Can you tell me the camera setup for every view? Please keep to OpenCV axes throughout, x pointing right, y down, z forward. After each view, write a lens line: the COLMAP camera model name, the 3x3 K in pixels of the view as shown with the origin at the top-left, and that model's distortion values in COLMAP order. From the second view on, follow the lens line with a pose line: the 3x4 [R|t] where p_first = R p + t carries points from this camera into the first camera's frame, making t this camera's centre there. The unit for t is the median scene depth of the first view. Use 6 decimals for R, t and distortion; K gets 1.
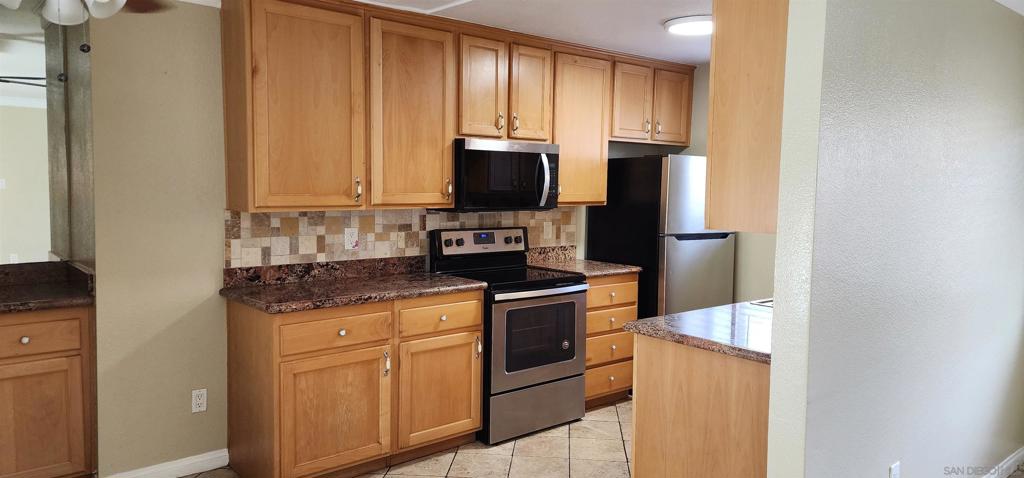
lens RADIAL K [[681.1, 0, 512.0], [0, 681.1, 239.0], [0, 0, 1]] dist [0.054104, -0.002526]
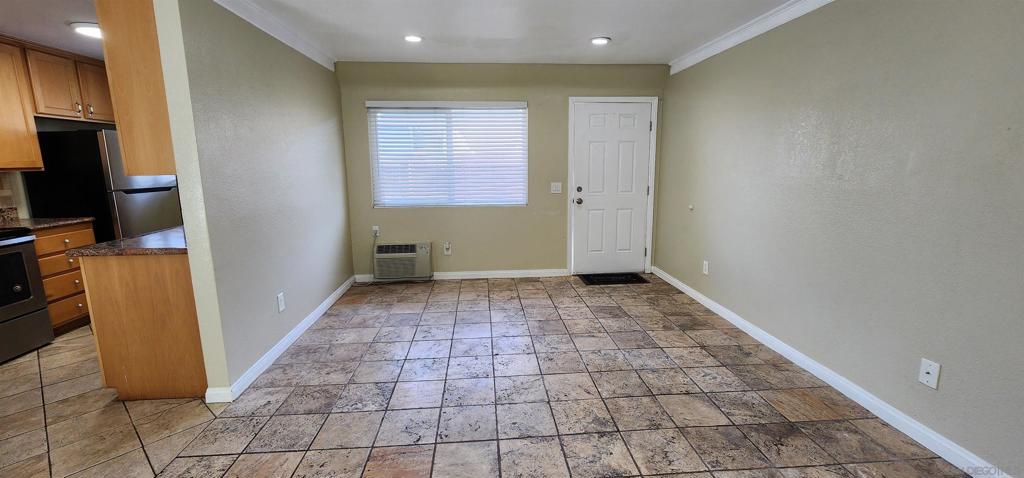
lens RADIAL K [[419.6, 0, 511.8], [0, 419.6, 232.9], [0, 0, 1]] dist [-0.003340, -0.000138]
pose [[0.583826, -0.158849, 0.796187, 0.017382], [0.082842, 0.987210, 0.136215, 0.031728], [-0.807641, -0.013568, 0.589518, -0.128731]]
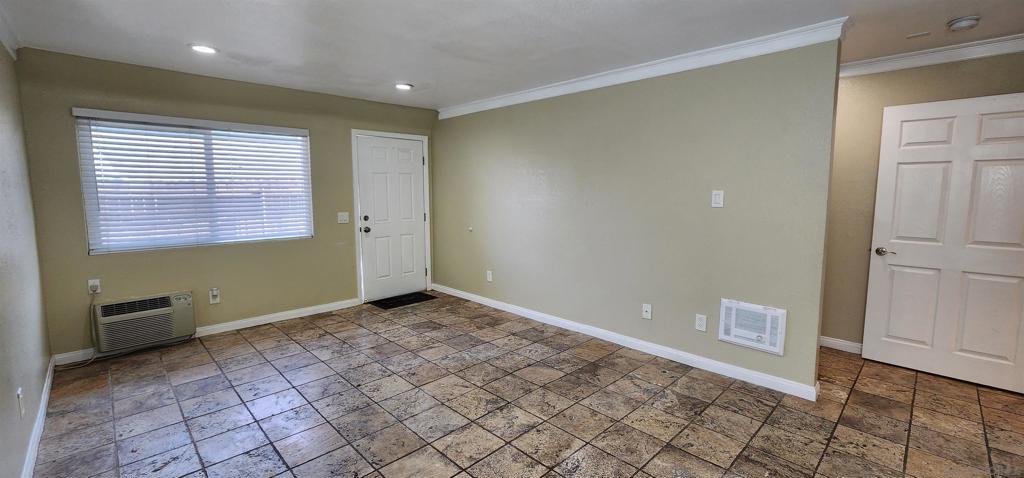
lens RADIAL K [[419.6, 0, 511.8], [0, 419.6, 232.9], [0, 0, 1]] dist [-0.003340, -0.000138]
pose [[-0.077285, -0.120767, 0.989668, -0.152029], [0.078010, 0.988861, 0.126760, 0.007601], [-0.993952, 0.087001, -0.067003, 0.082243]]
